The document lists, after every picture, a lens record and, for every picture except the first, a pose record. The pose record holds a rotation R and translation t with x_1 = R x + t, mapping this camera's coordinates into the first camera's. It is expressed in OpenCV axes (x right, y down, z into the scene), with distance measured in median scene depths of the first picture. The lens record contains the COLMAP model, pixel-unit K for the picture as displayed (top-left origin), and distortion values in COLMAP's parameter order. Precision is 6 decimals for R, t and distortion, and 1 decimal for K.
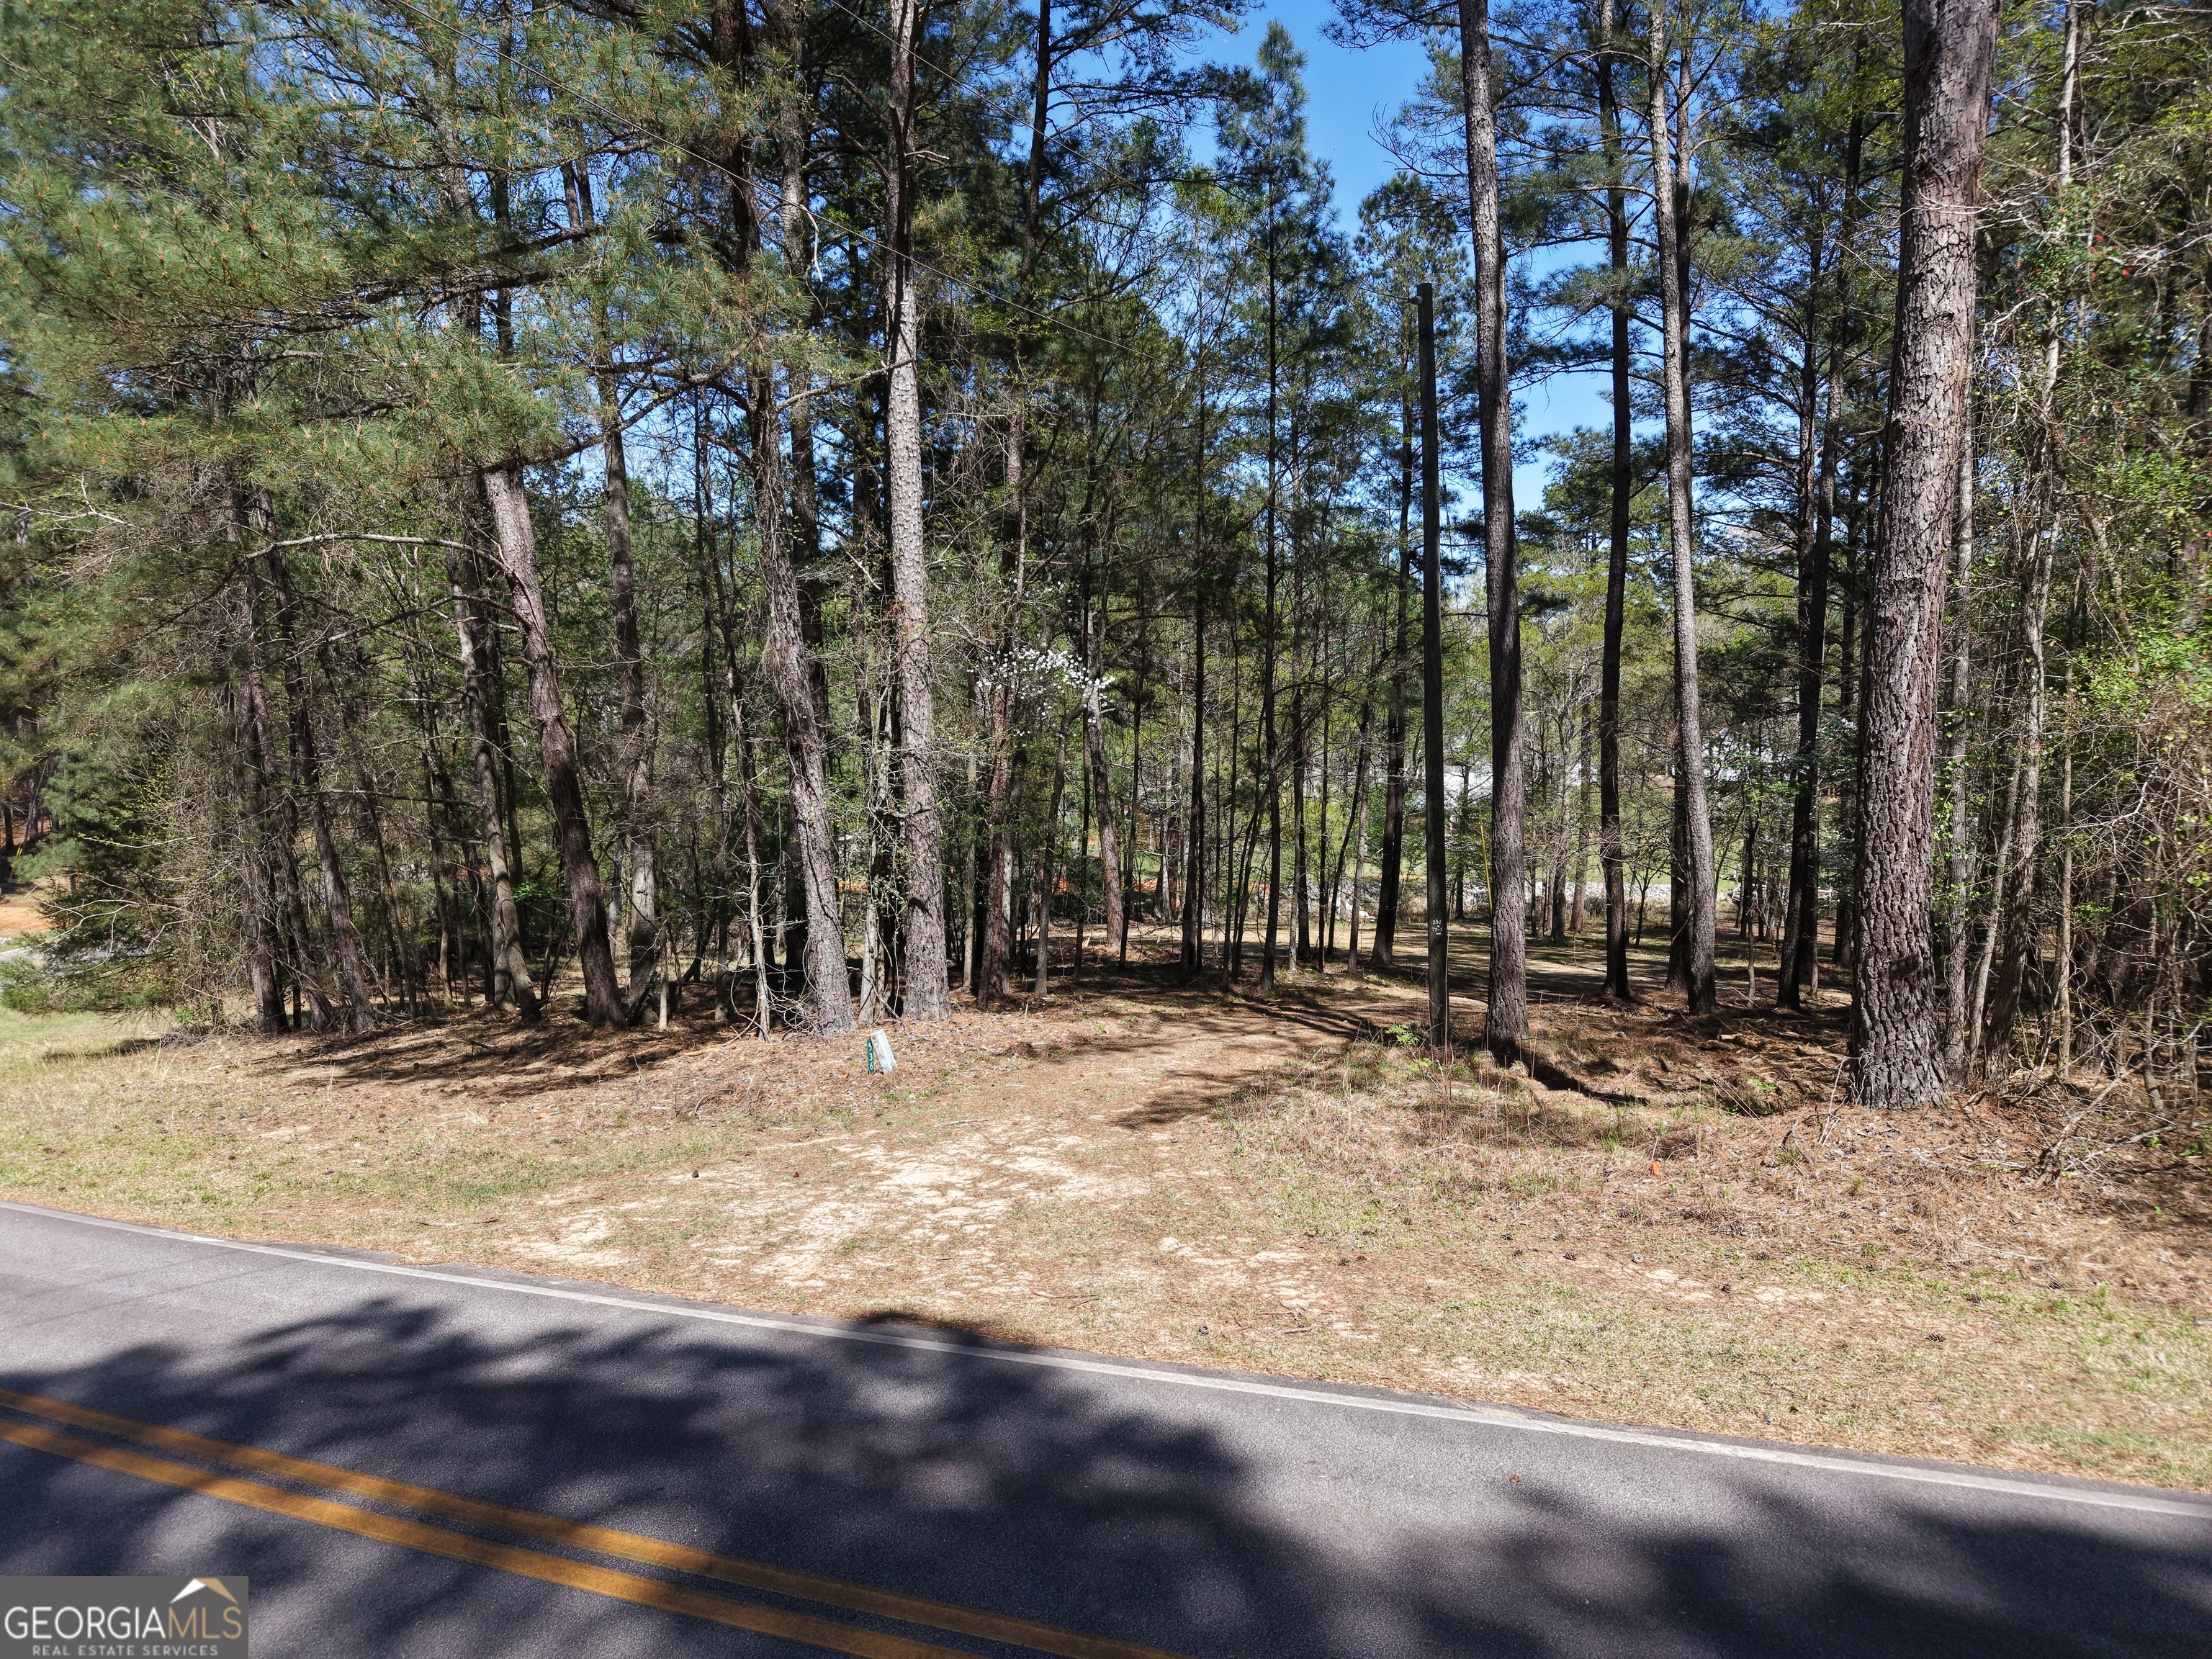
lens RADIAL K [[1650.8, 0, 1122.1], [0, 1650.8, 841.3], [0, 0, 1]] dist [0.071939, -0.107010]
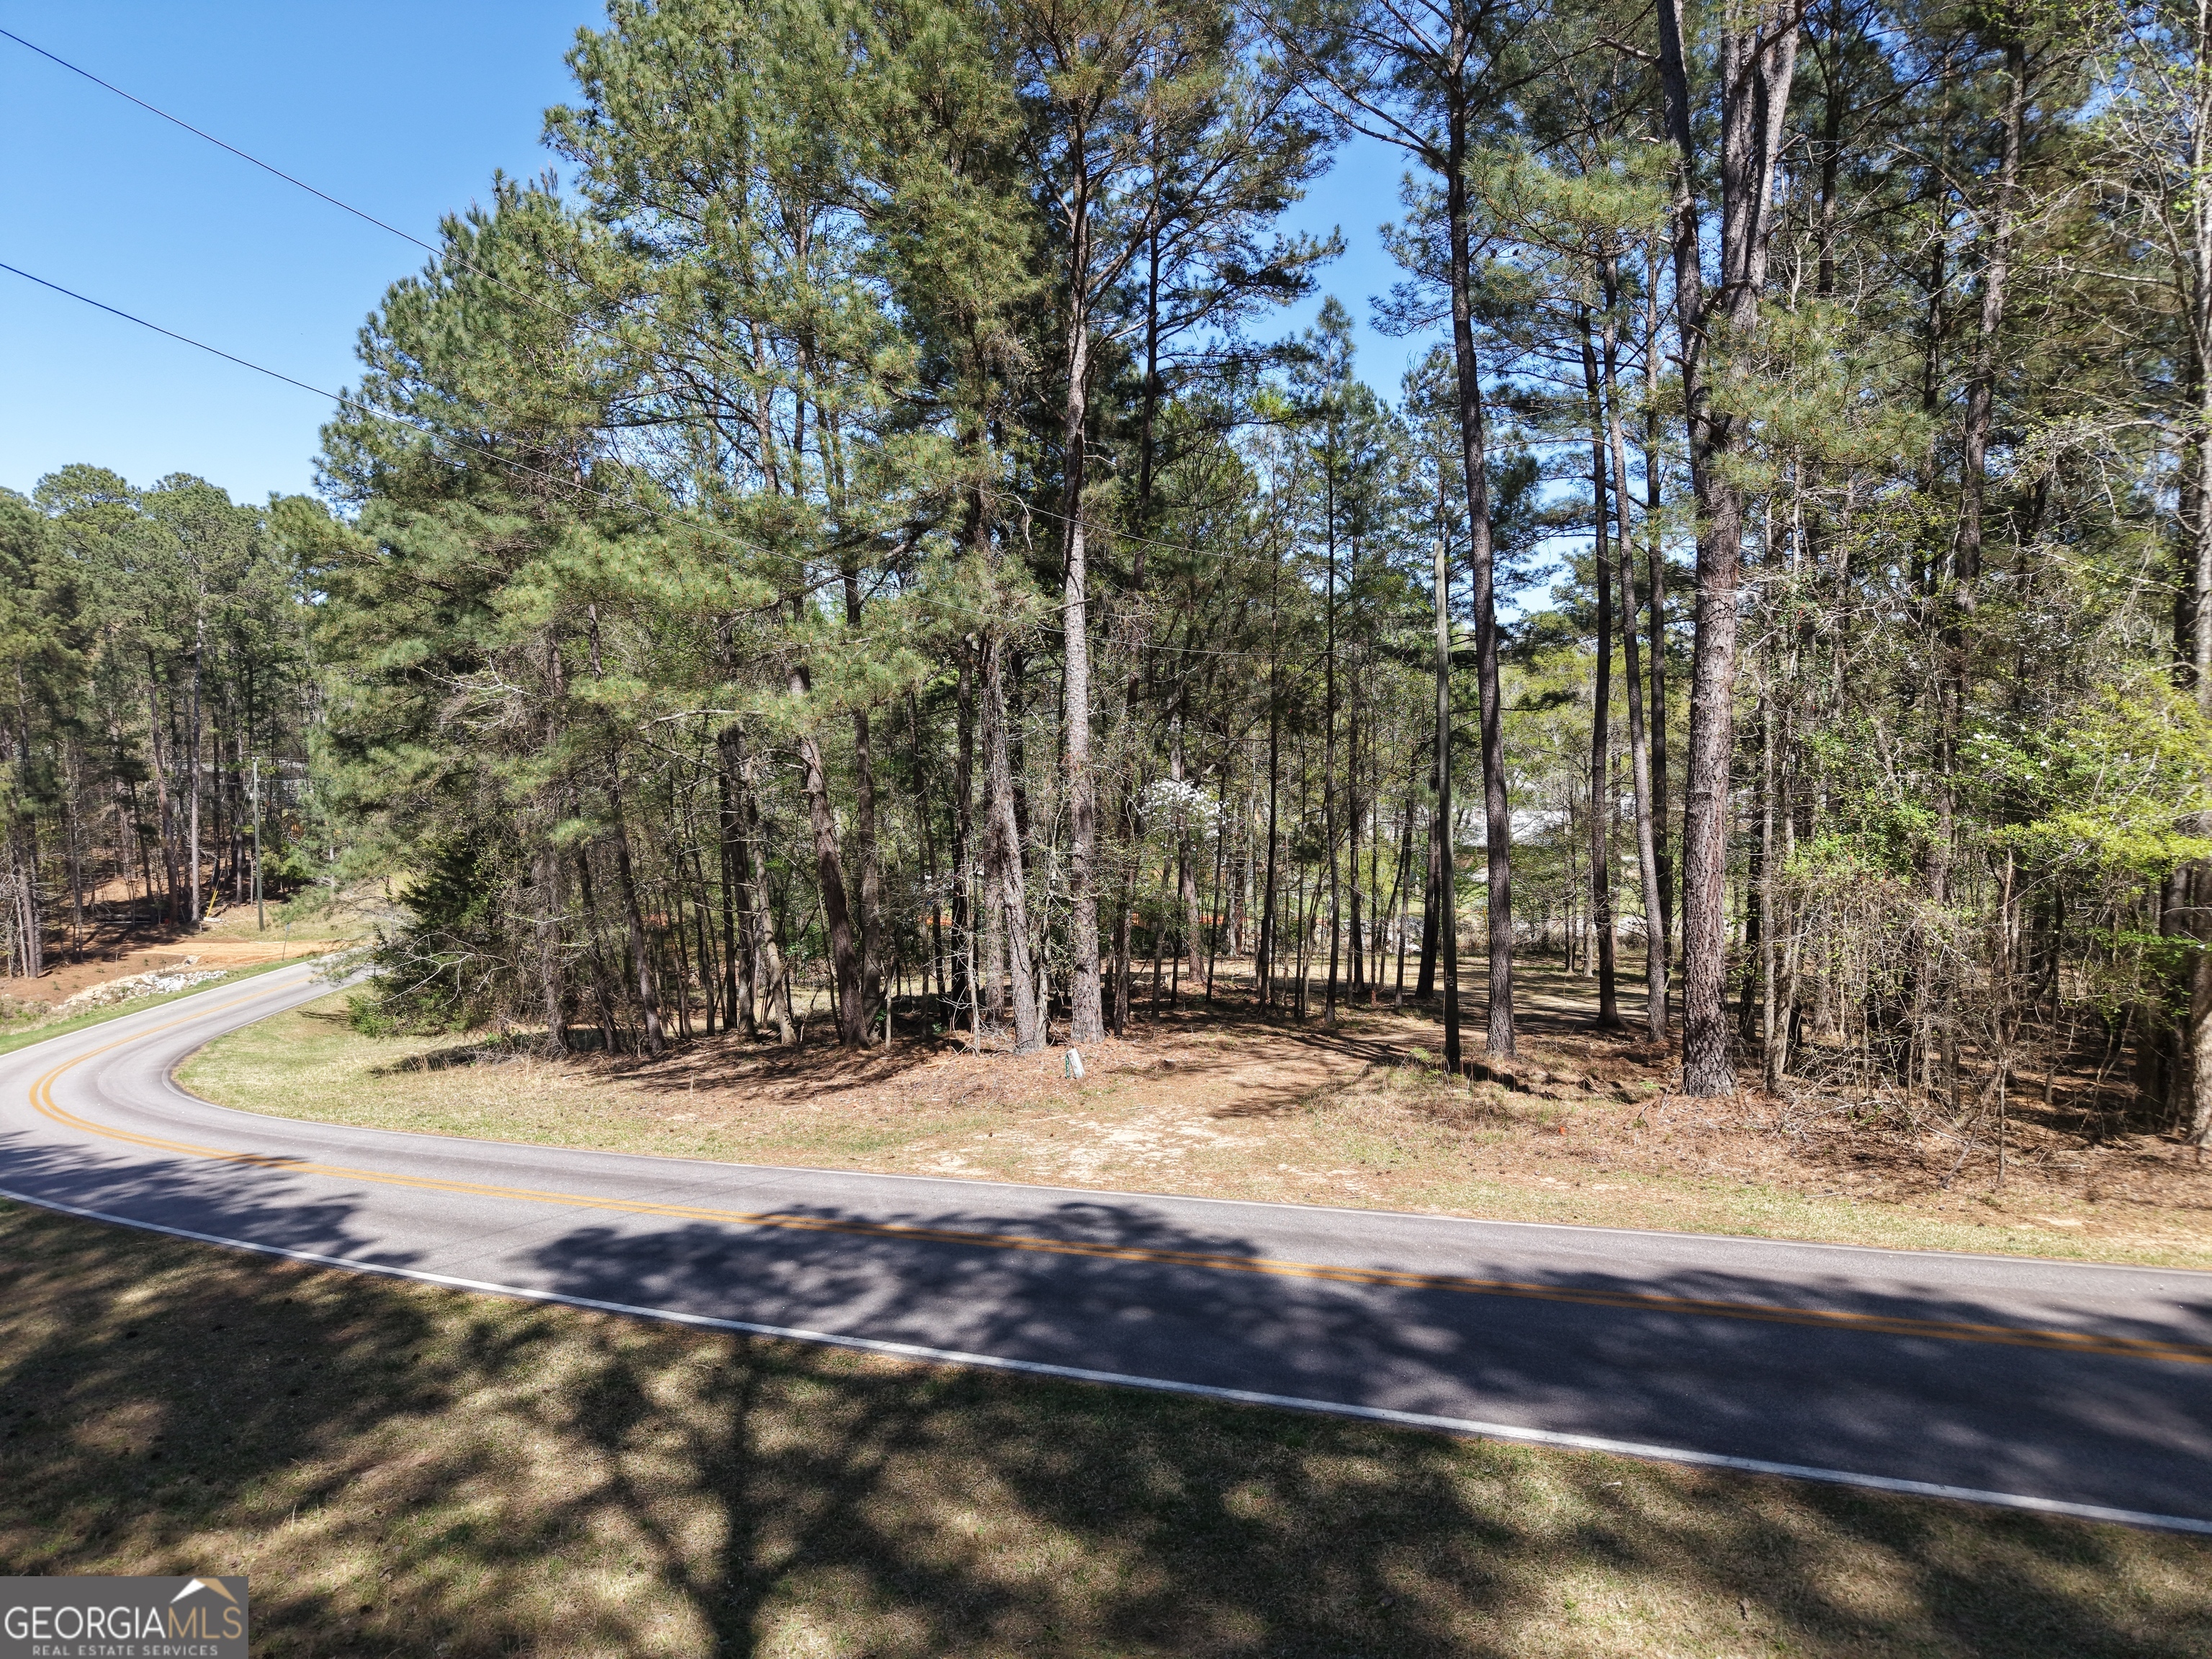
lens RADIAL K [[1515.9, 0, 1106.0], [0, 1515.9, 829.5], [0, 0, 1]] dist [0.095773, -0.165851]
pose [[0.998511, -0.004118, -0.054396, -0.026580], [0.002284, 0.999428, -0.033729, -0.025991], [0.054504, 0.033554, 0.997950, -0.253034]]
